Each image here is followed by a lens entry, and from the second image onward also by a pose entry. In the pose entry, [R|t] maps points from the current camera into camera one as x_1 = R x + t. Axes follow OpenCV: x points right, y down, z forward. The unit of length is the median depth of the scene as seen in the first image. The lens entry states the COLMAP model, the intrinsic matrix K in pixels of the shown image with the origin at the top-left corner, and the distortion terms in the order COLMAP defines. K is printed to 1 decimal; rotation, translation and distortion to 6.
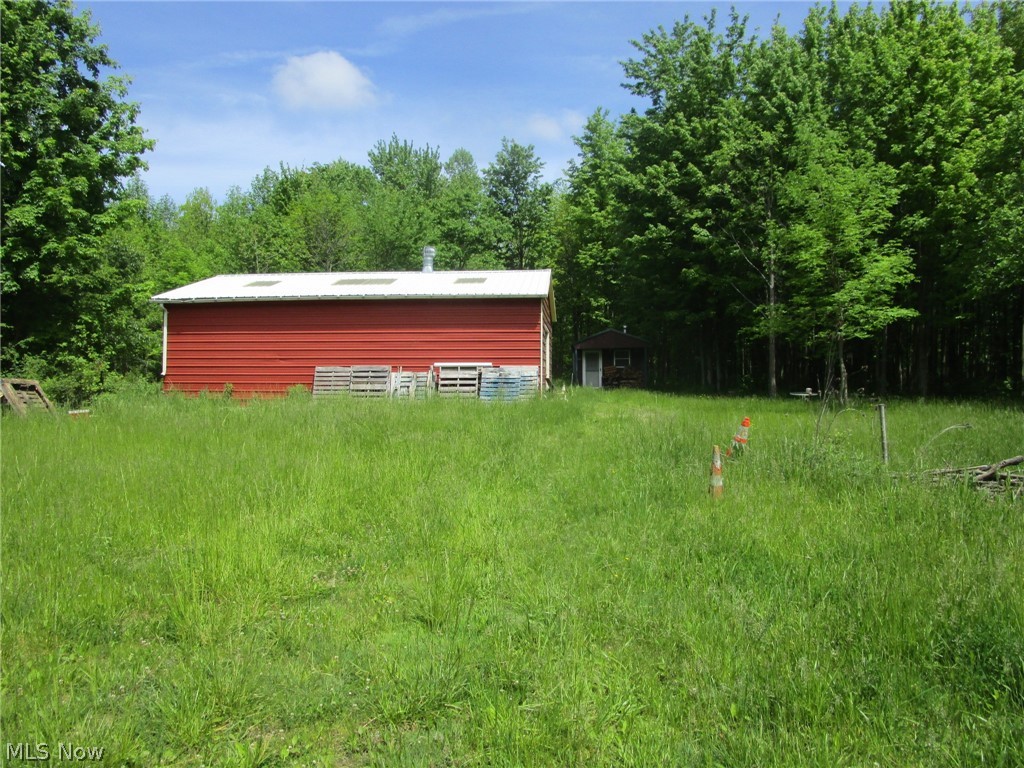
lens RADIAL K [[735.4, 0, 505.8], [0, 735.4, 383.4], [0, 0, 1]] dist [-0.035711, 0.017168]
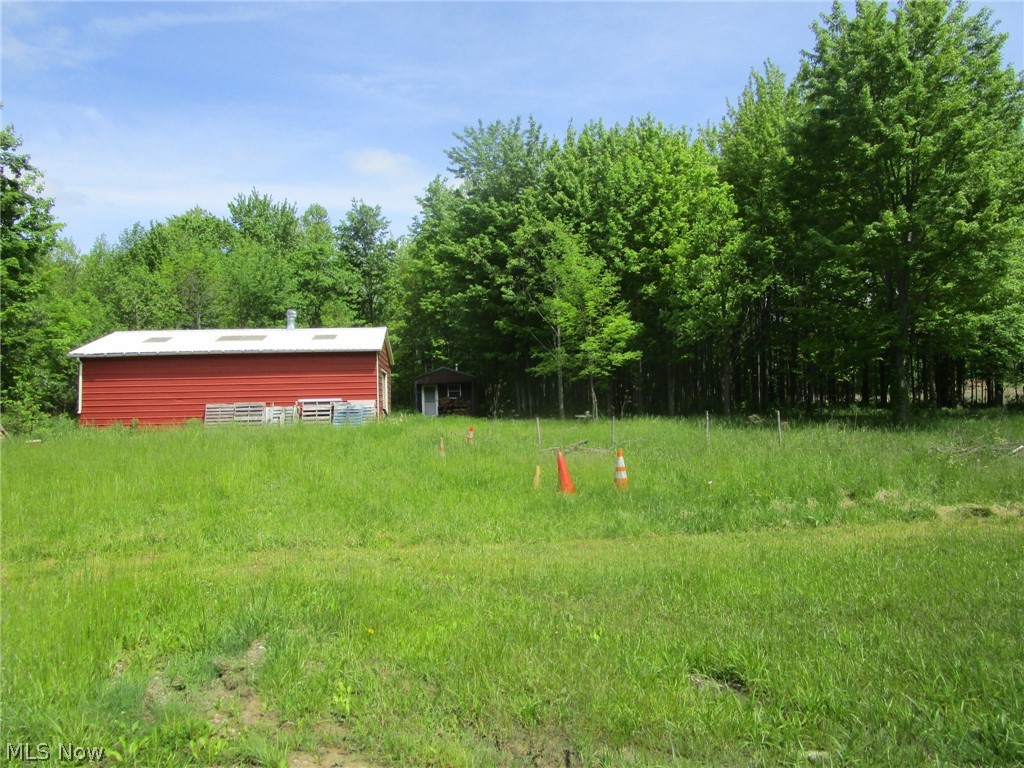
lens RADIAL K [[735.4, 0, 507.6], [0, 735.4, 382.1], [0, 0, 1]] dist [-0.035711, 0.017168]
pose [[0.981217, -0.018131, 0.192054, 0.015538], [0.026230, 0.998867, -0.039711, 0.002953], [-0.191117, 0.044003, 0.980581, -0.277526]]
